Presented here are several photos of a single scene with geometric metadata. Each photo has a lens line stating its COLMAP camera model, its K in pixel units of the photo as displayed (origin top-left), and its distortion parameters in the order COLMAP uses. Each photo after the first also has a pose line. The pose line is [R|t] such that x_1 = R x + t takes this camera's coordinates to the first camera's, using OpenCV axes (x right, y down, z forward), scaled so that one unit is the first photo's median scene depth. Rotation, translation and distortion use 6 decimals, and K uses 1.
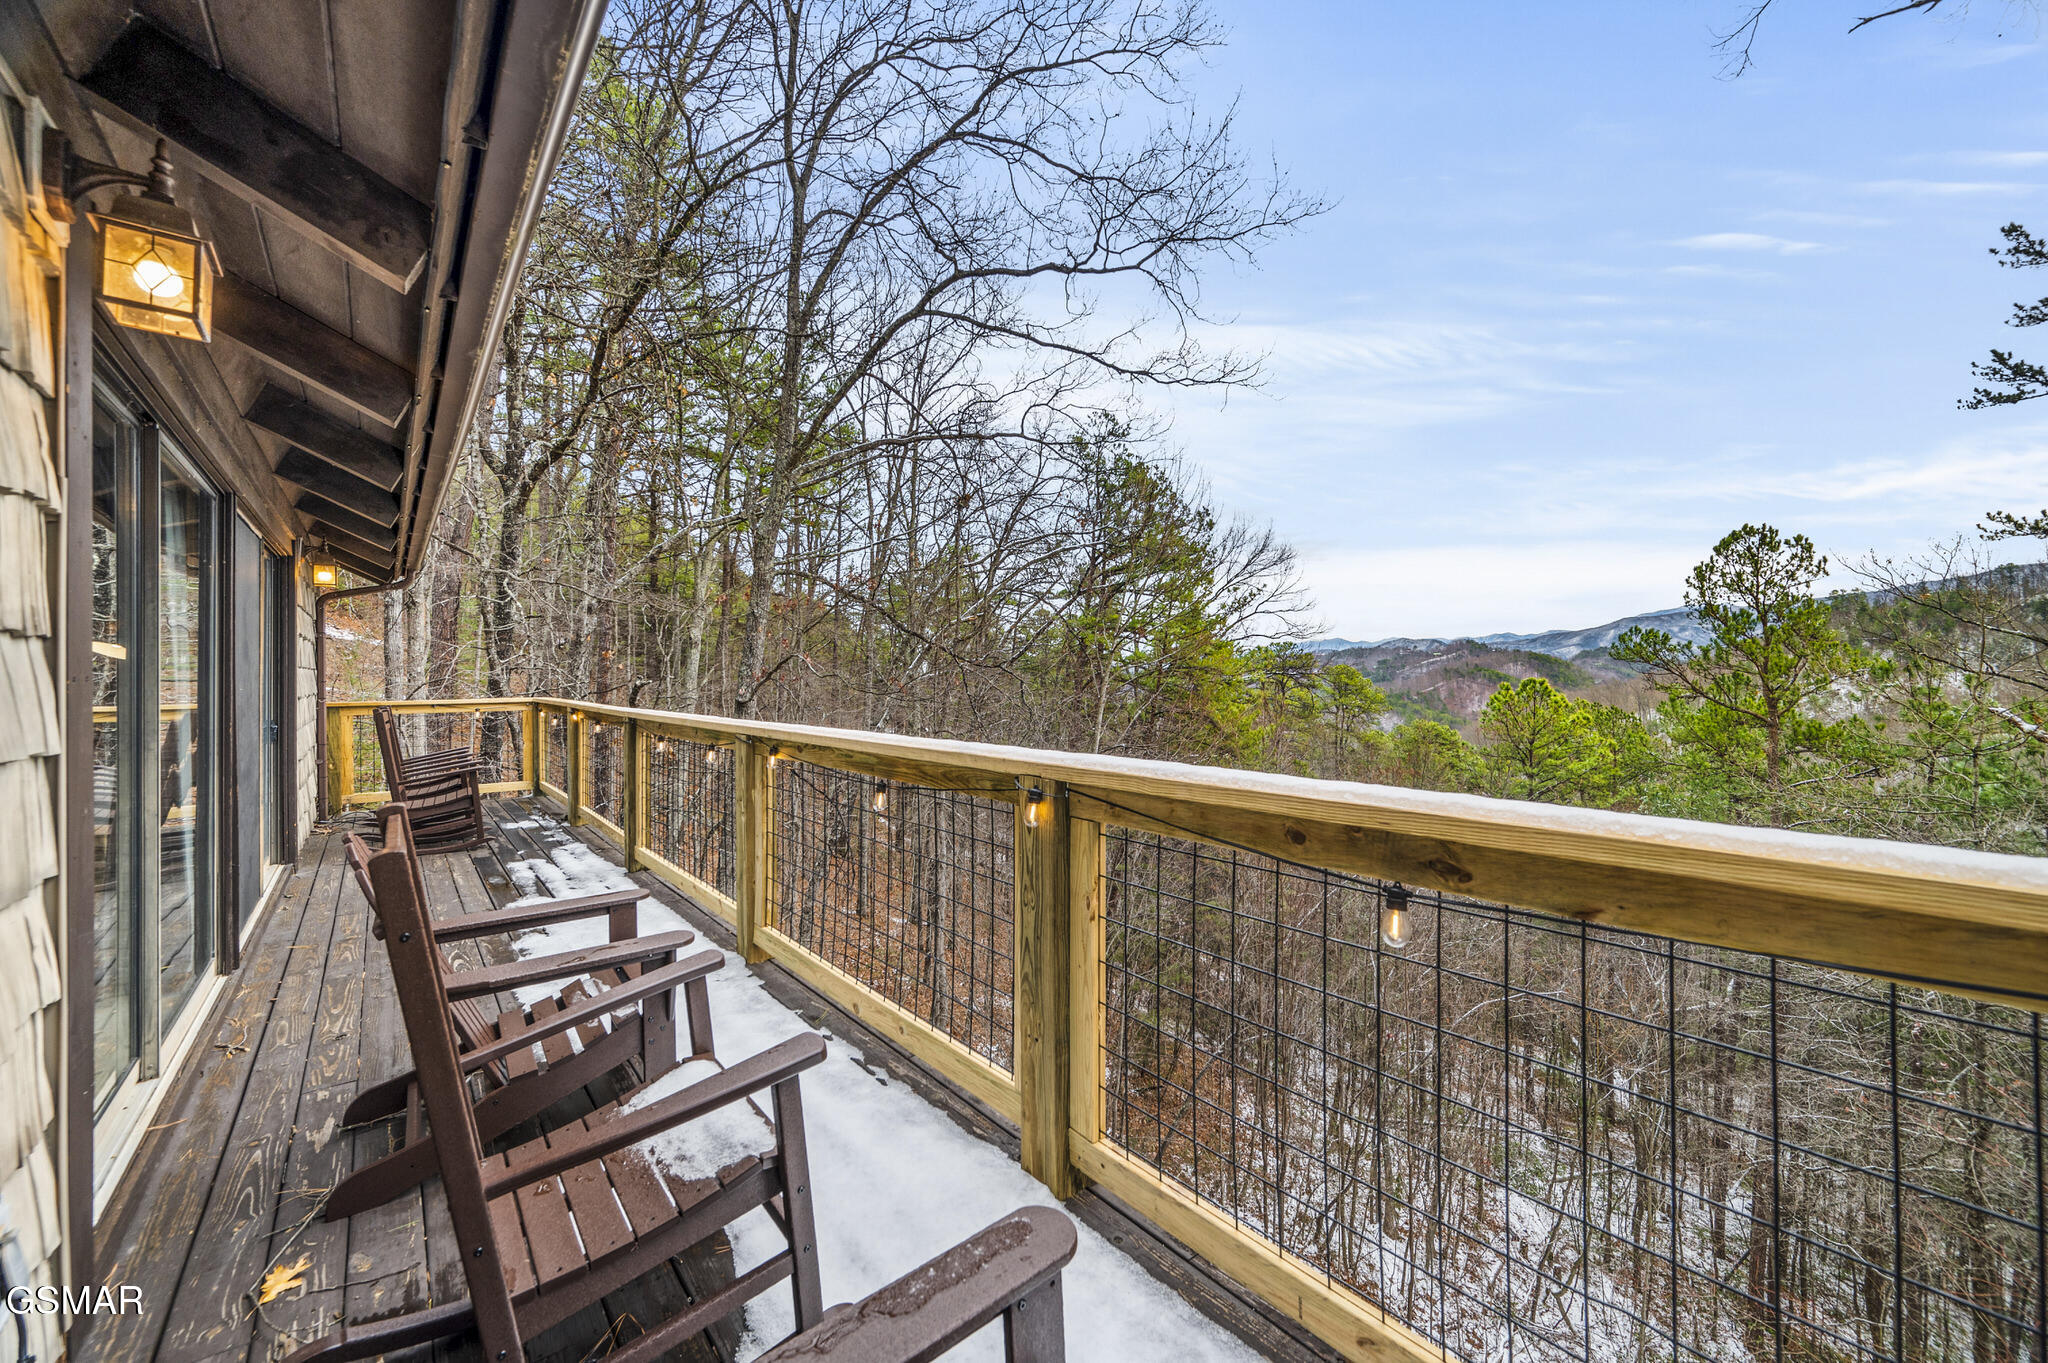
lens RADIAL K [[803.3, 0, 1023.5], [0, 803.3, 672.5], [0, 0, 1]] dist [0.000008, 0.000364]
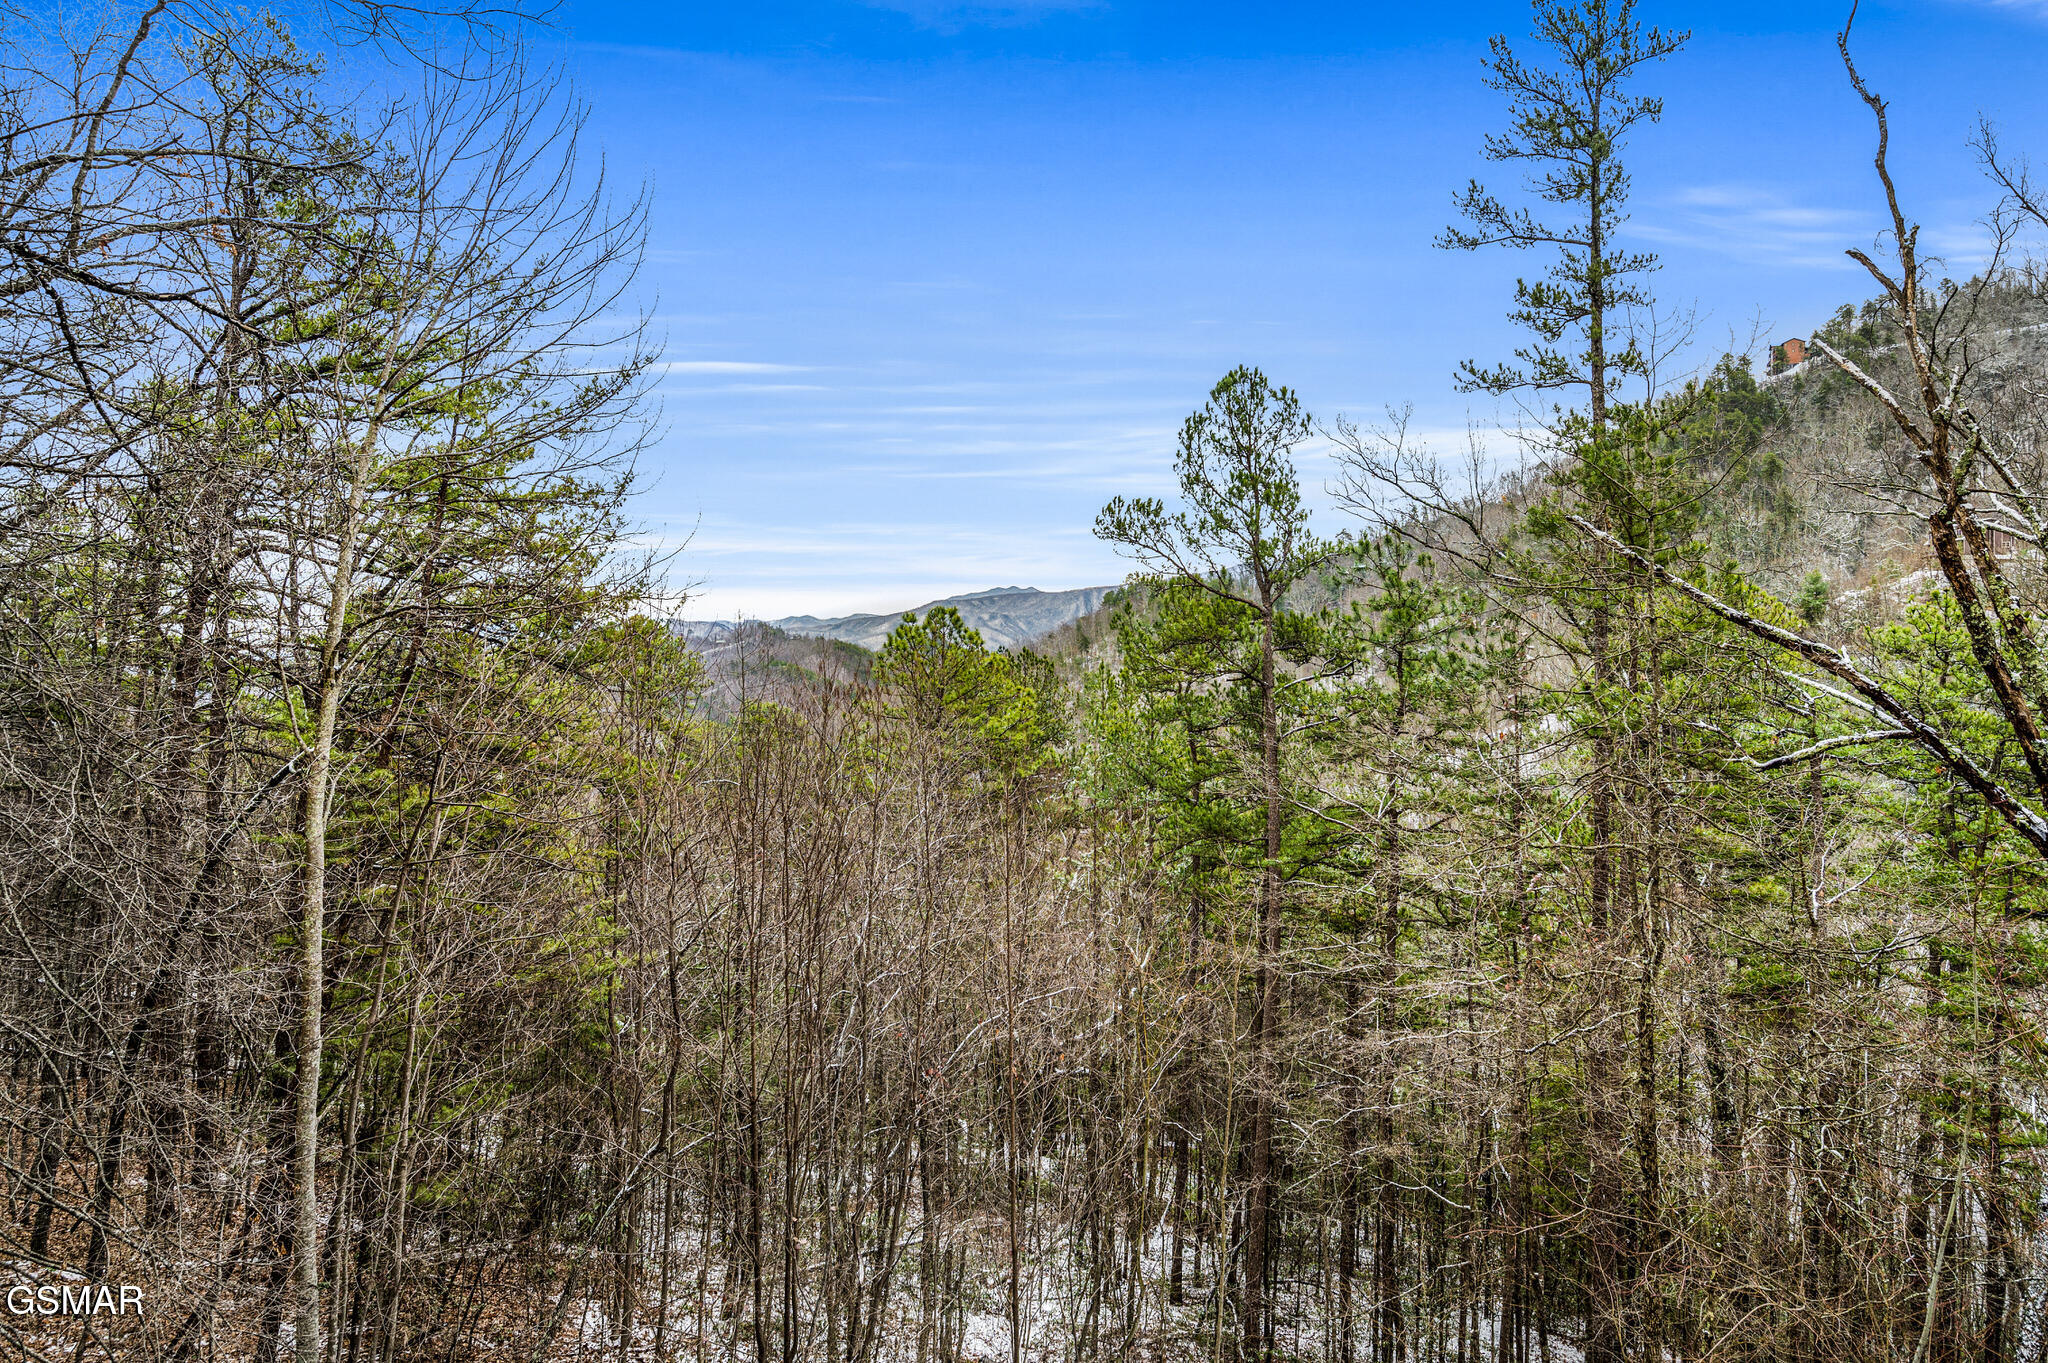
lens RADIAL K [[1268.0, 0, 1015.5], [0, 1268.0, 679.5], [0, 0, 1]] dist [-0.004192, 0.000000]
pose [[0.760453, -0.003237, 0.649385, -0.103159], [-0.001492, 0.999976, 0.006732, 0.137664], [-0.649391, -0.006088, 0.760430, 0.213893]]
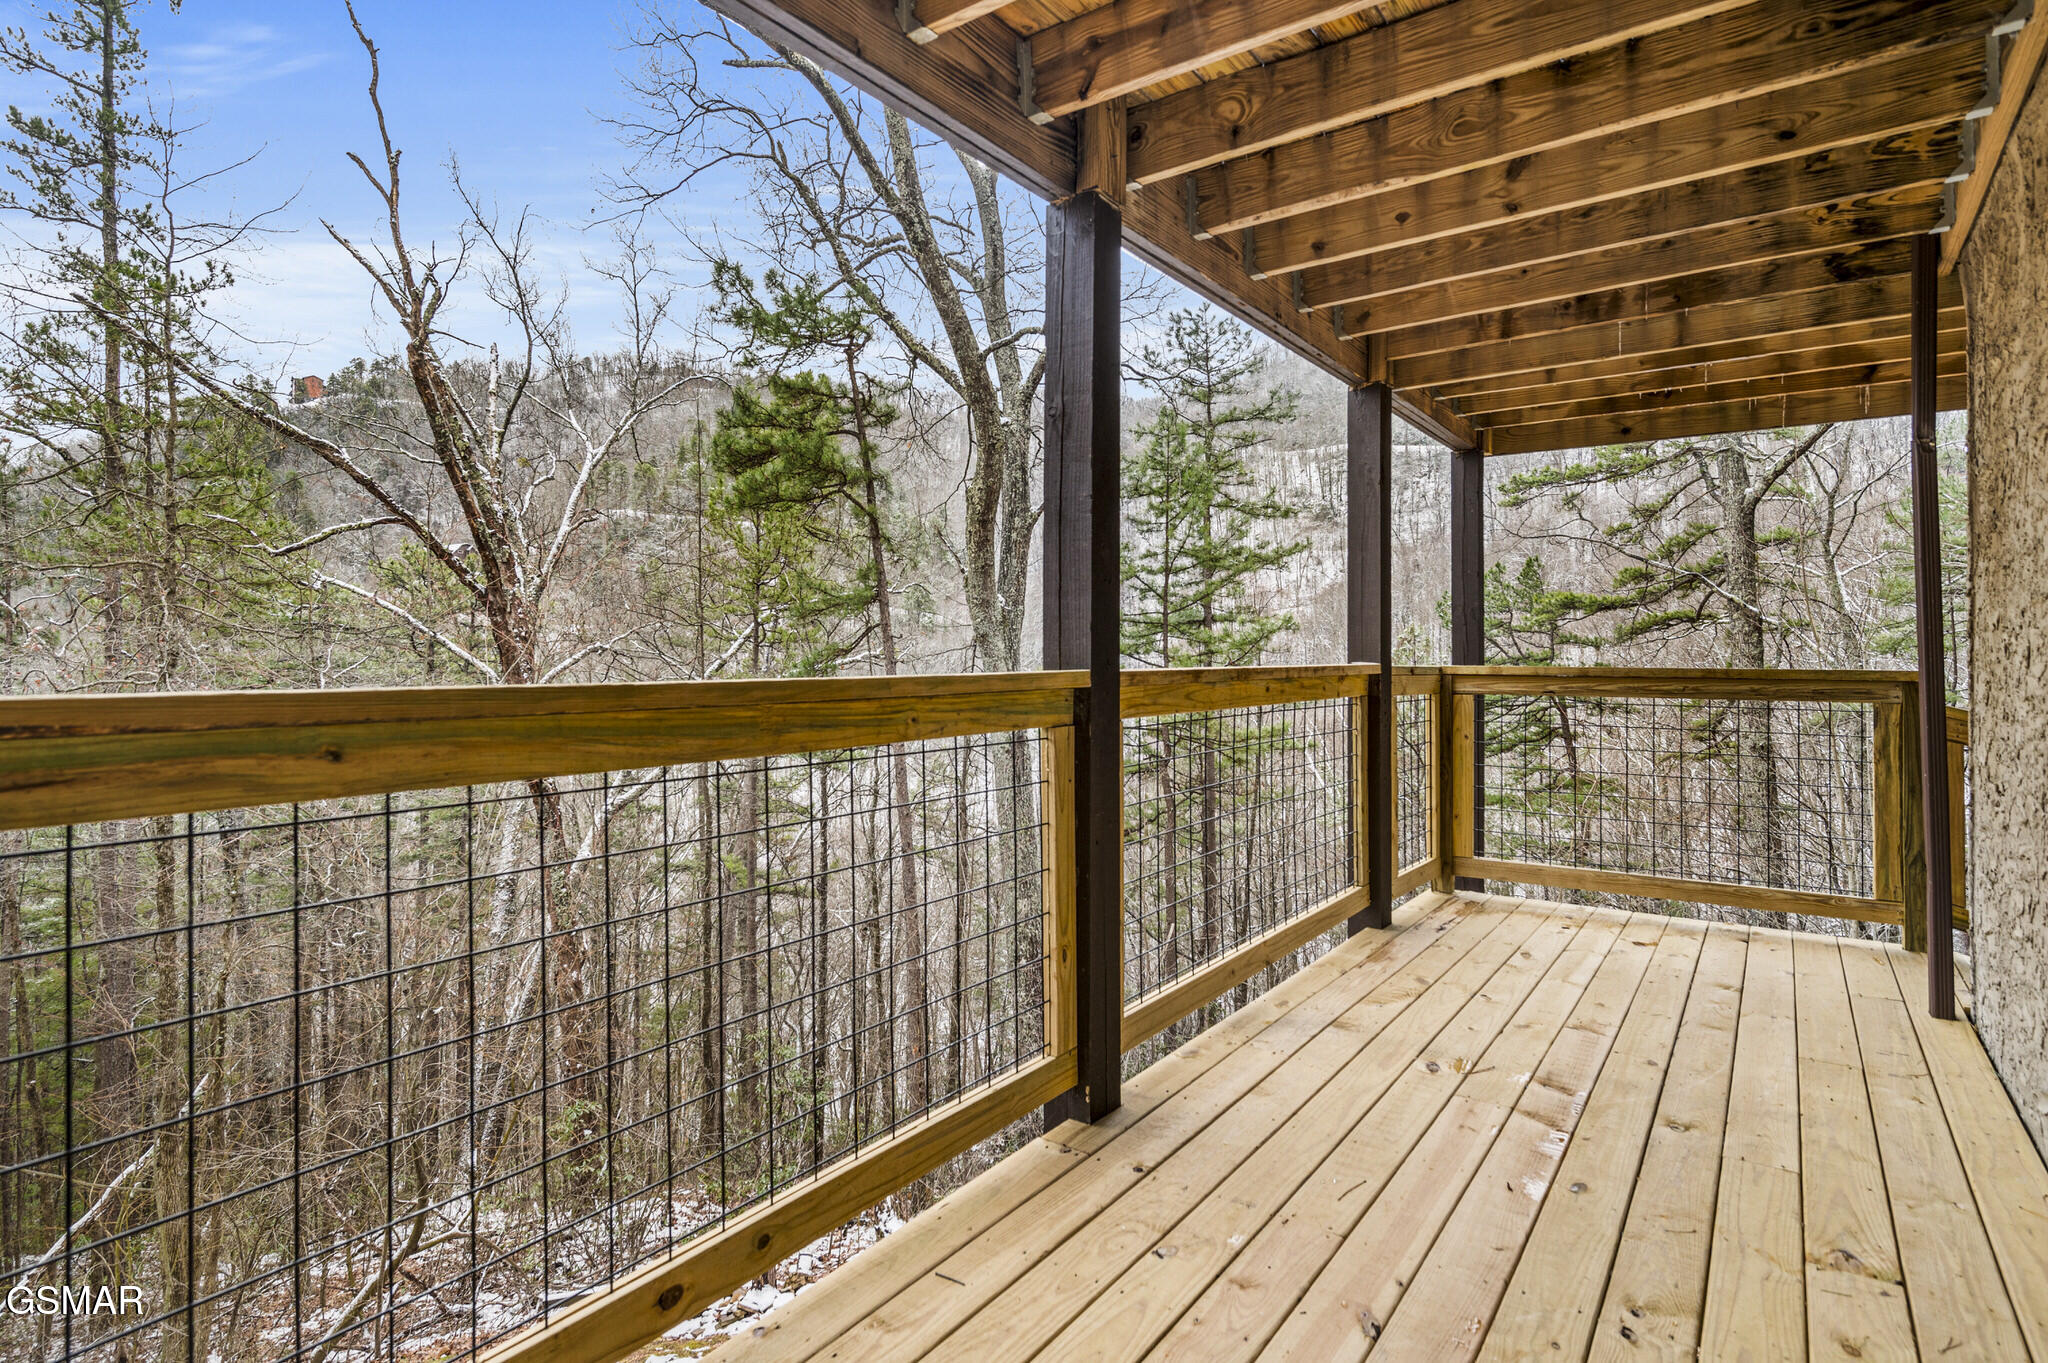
lens RADIAL K [[1070.7, 0, 1031.9], [0, 1070.7, 646.5], [0, 0, 1]] dist [-0.001764, 0.000051]
pose [[-0.274547, 0.017233, 0.961419, -0.150136], [0.005976, 0.999851, -0.016215, 0.297962], [-0.961555, 0.001294, -0.274609, 0.190023]]
